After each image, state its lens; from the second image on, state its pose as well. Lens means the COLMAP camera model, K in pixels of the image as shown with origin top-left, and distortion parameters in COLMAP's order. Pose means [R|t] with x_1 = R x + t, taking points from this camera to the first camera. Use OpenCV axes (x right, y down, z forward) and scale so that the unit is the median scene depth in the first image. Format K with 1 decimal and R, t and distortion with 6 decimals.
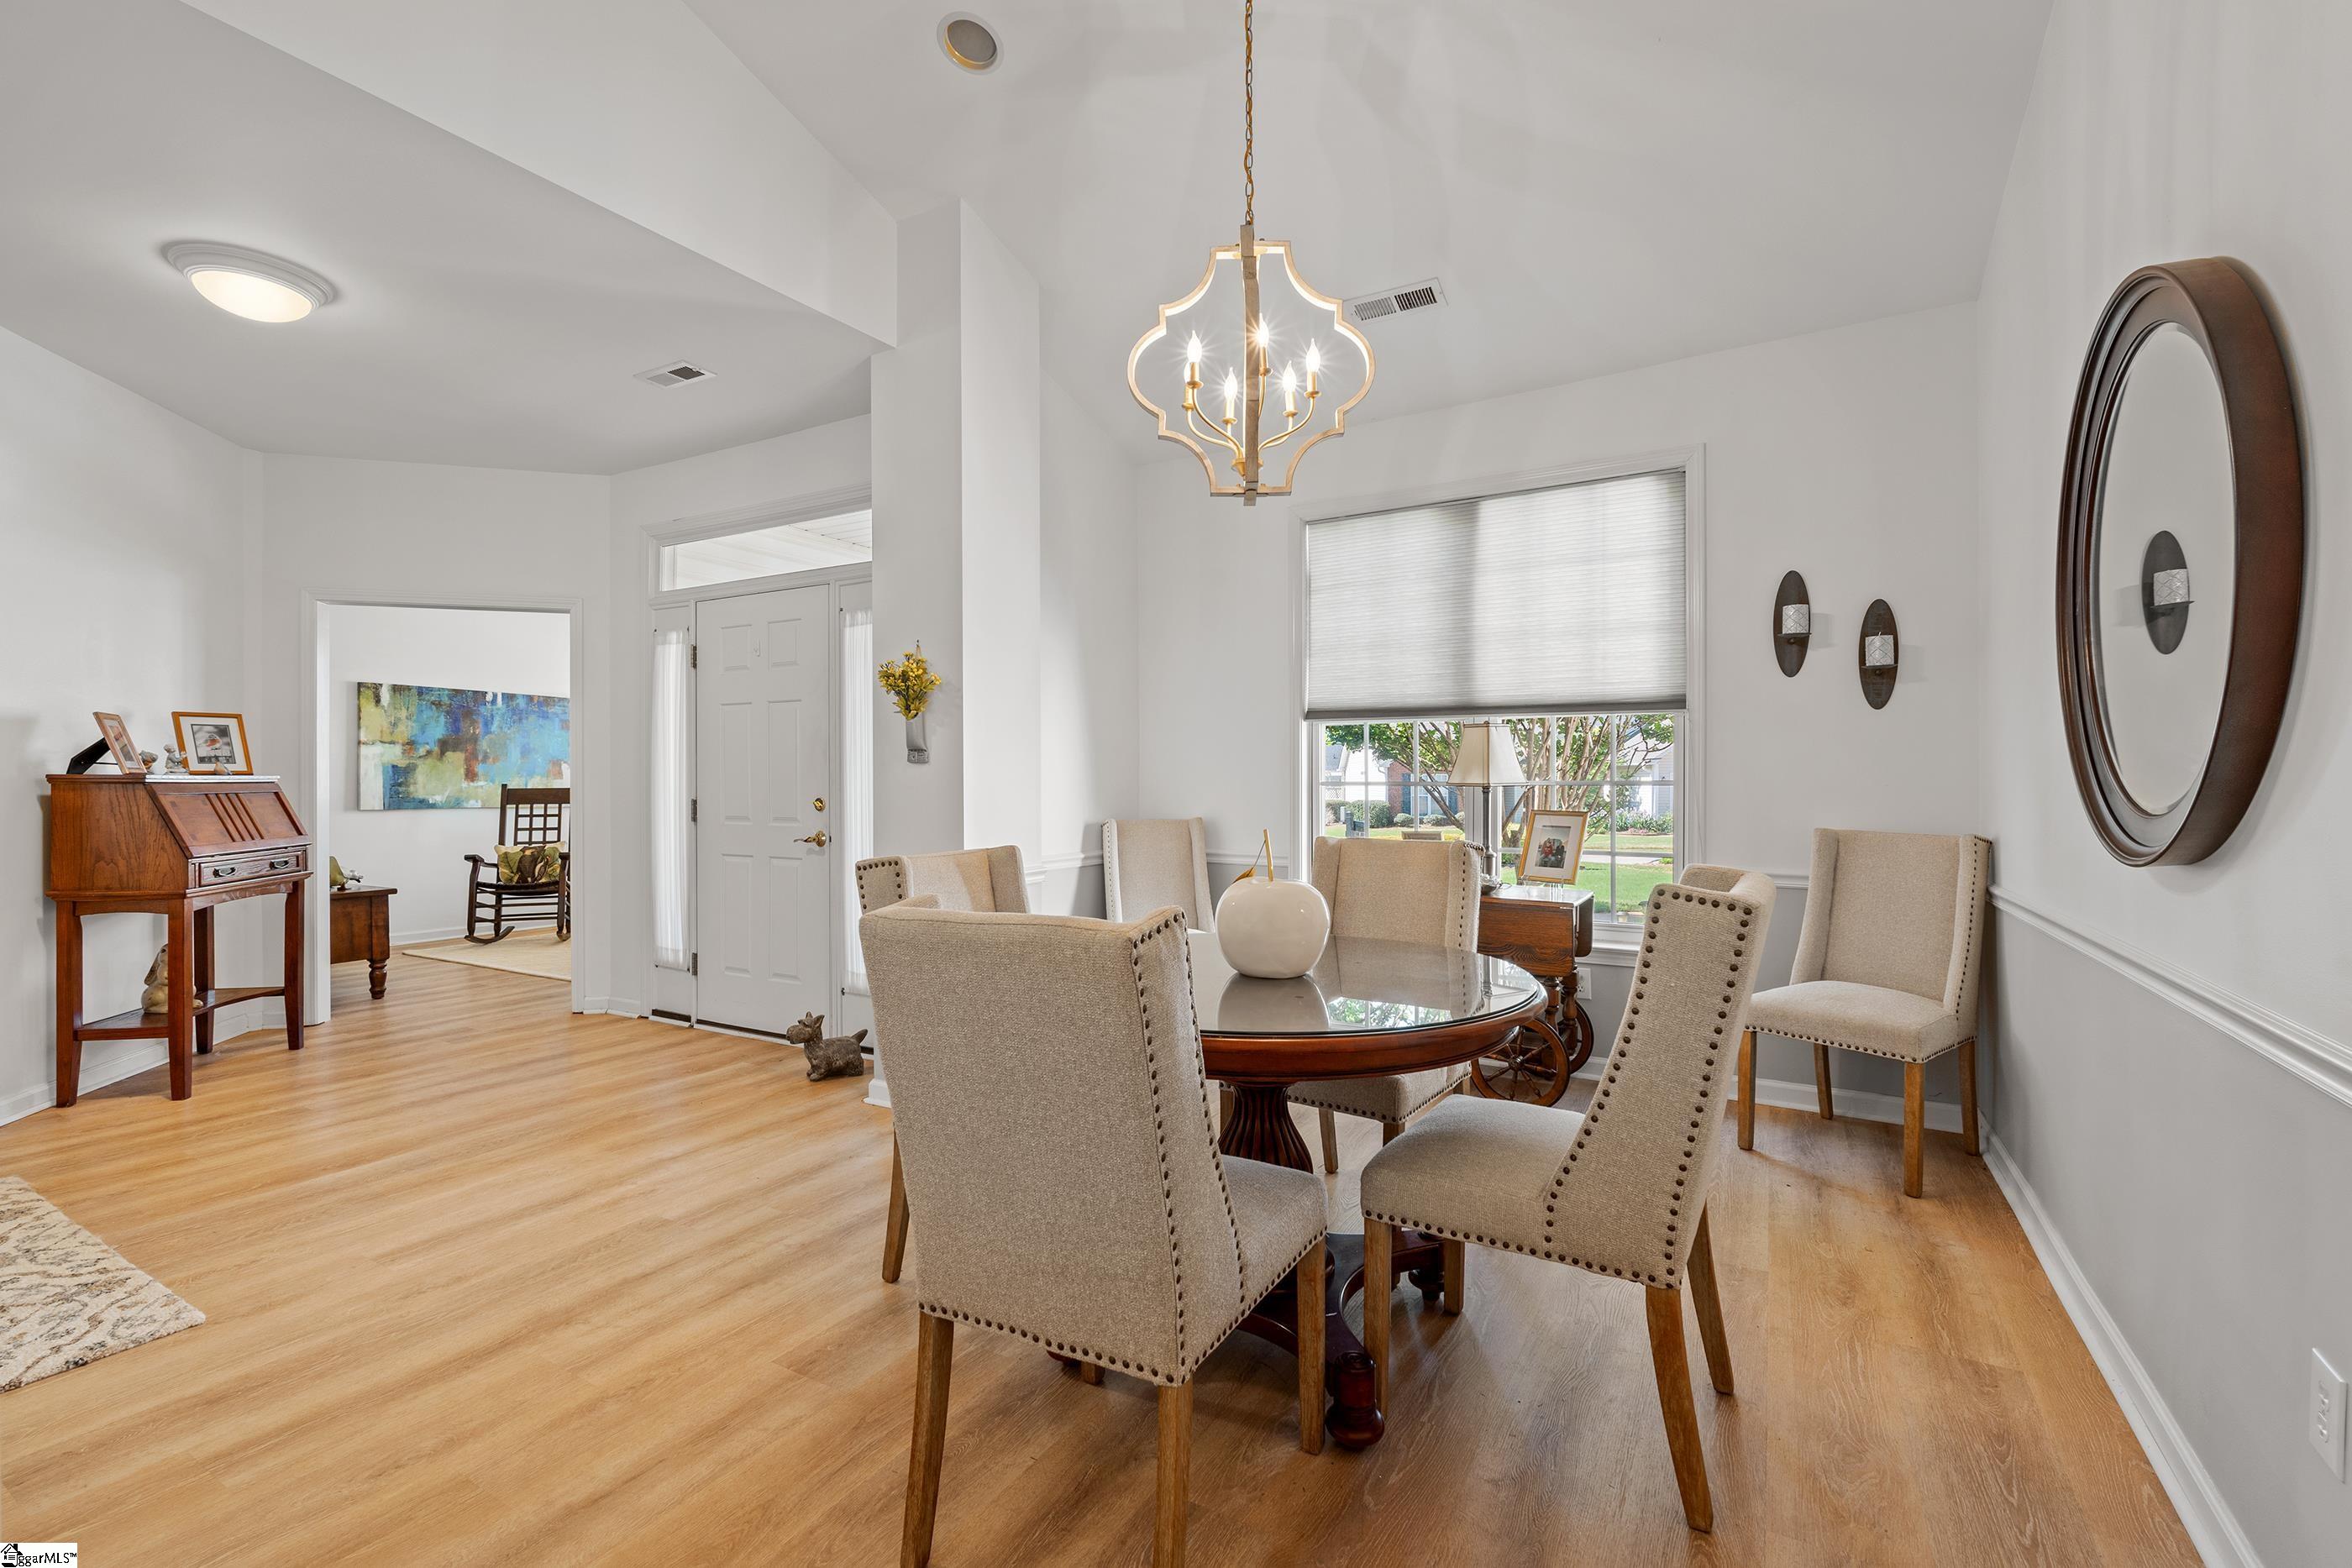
lens RADIAL K [[1022.9, 0, 1176.0], [0, 1022.9, 784.0], [0, 0, 1]] dist [-0.006701, -0.000041]
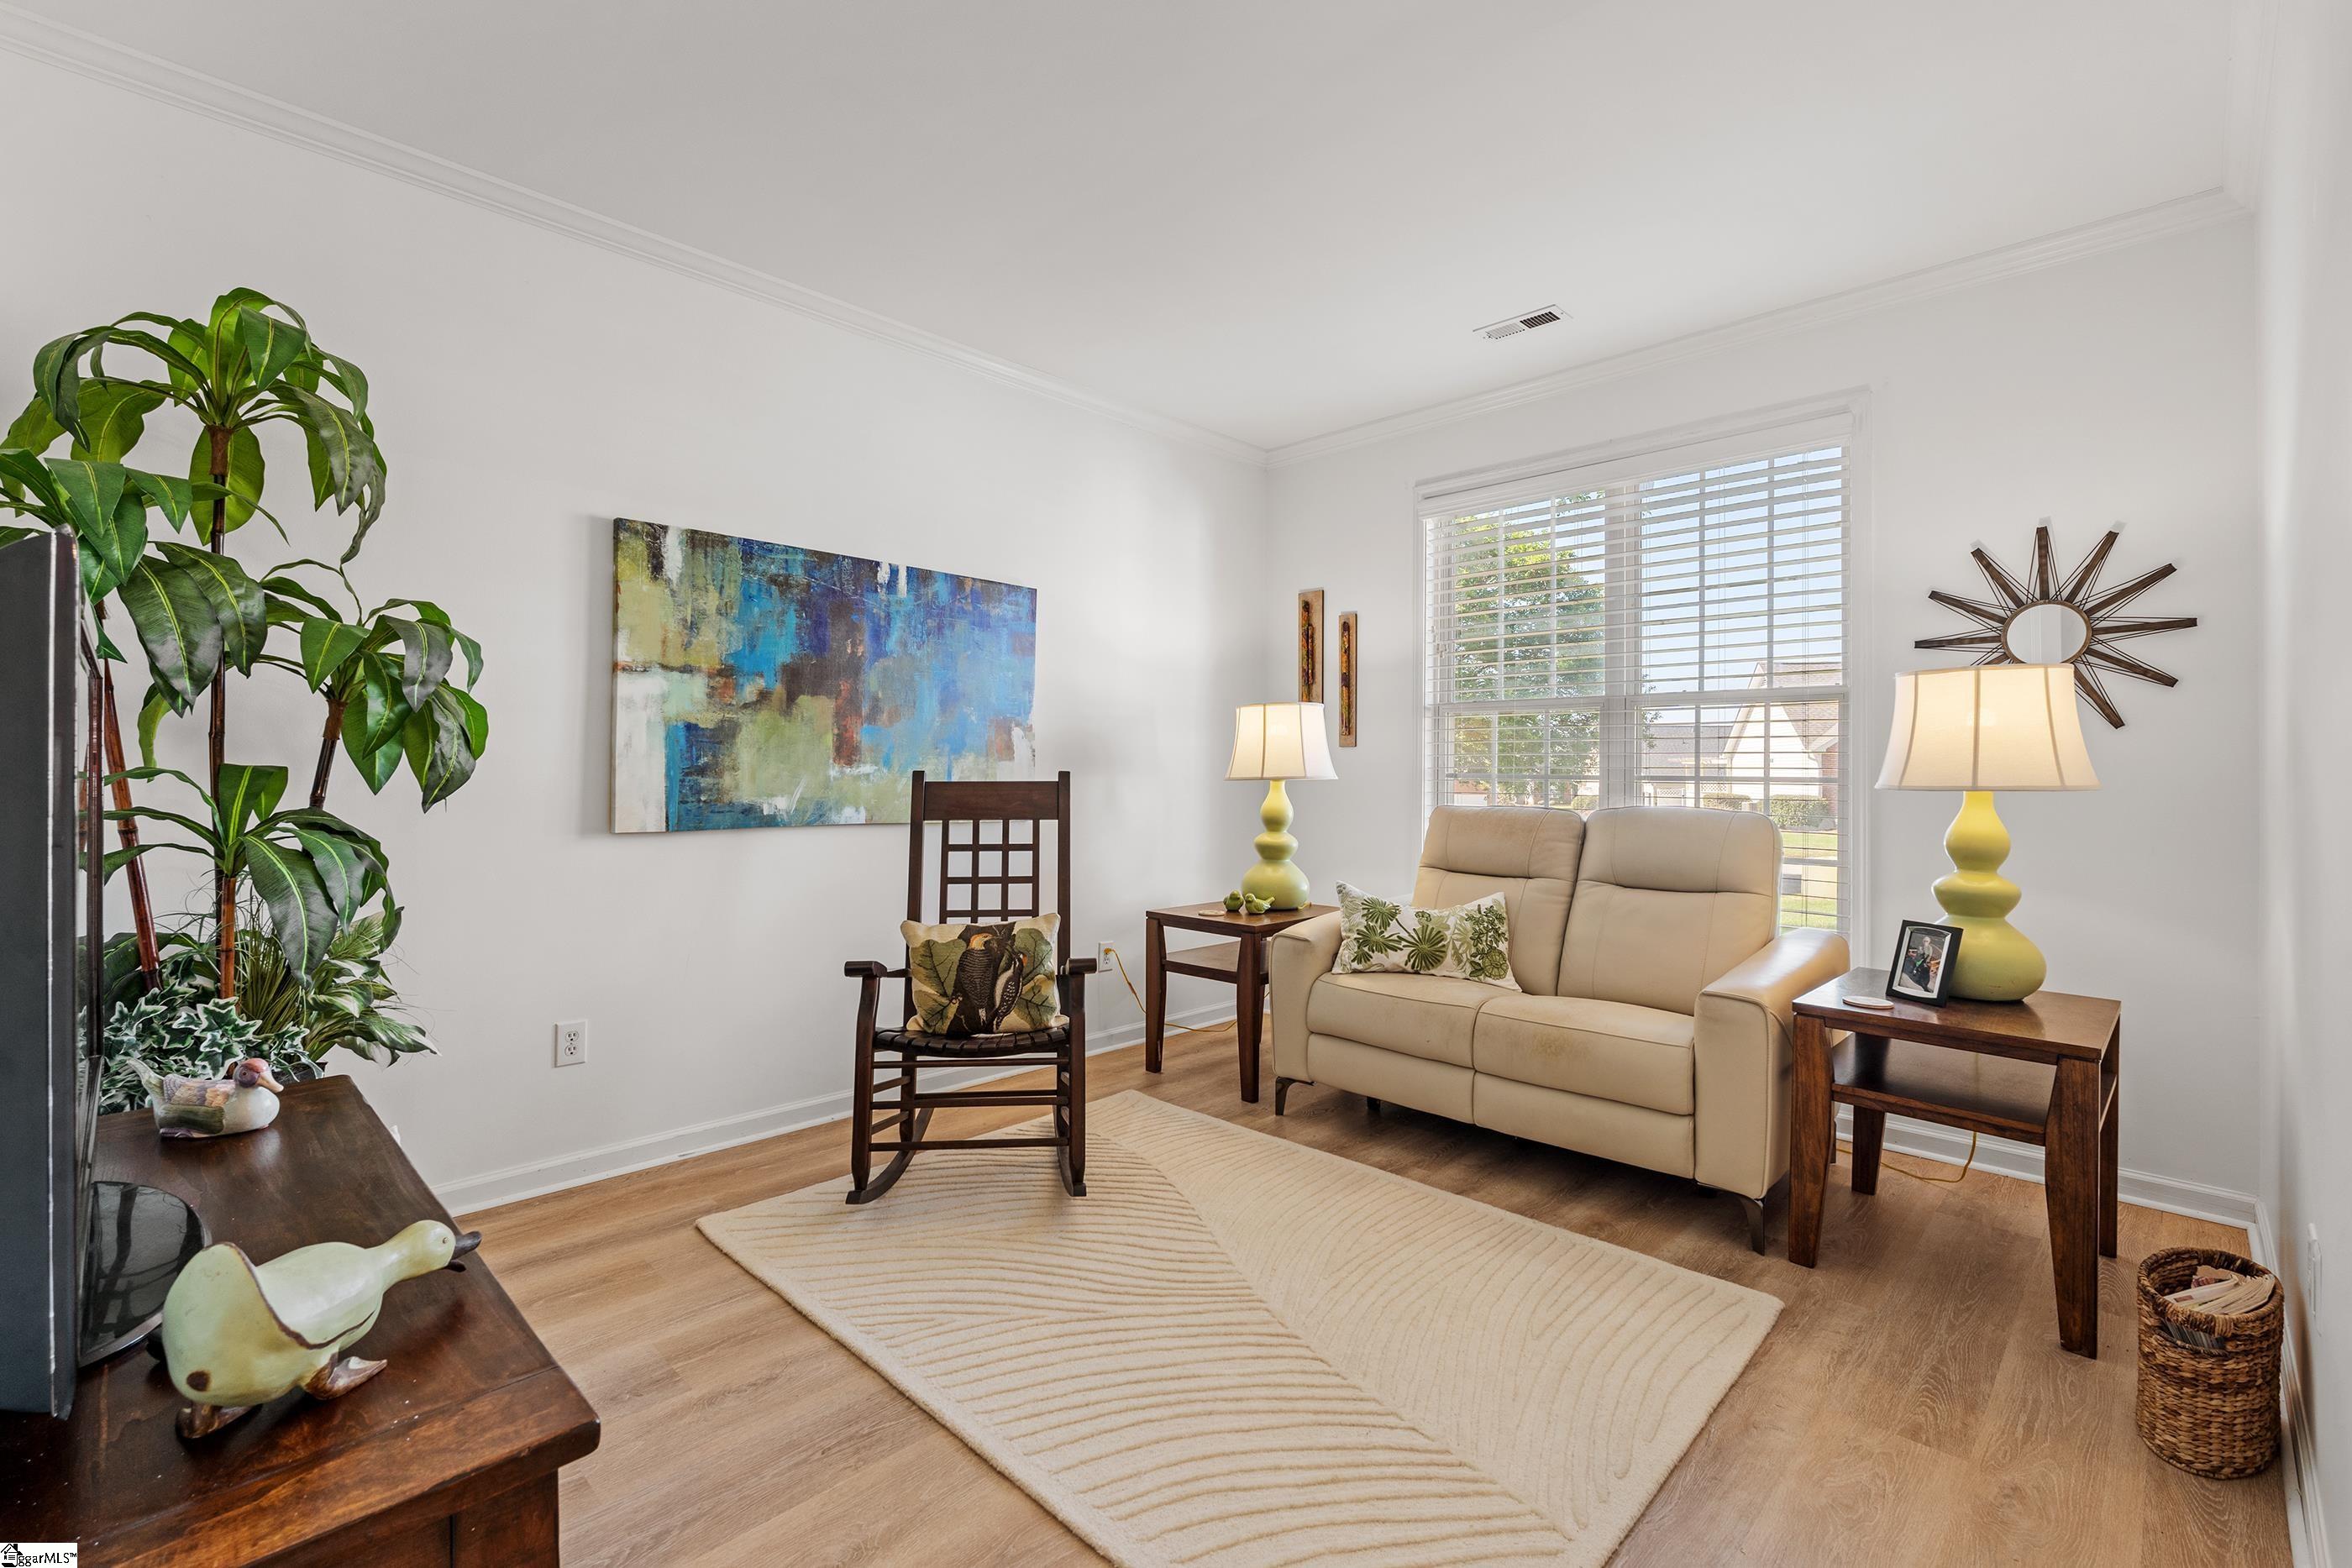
lens RADIAL K [[1045.8, 0, 1164.5], [0, 1045.8, 746.9], [0, 0, 1]] dist [-0.002312, -0.000258]
pose [[0.966863, -0.001383, -0.255291, -0.451888], [-0.004923, 0.999698, -0.024061, 0.000019], [0.255247, 0.024521, 0.966565, 0.610837]]
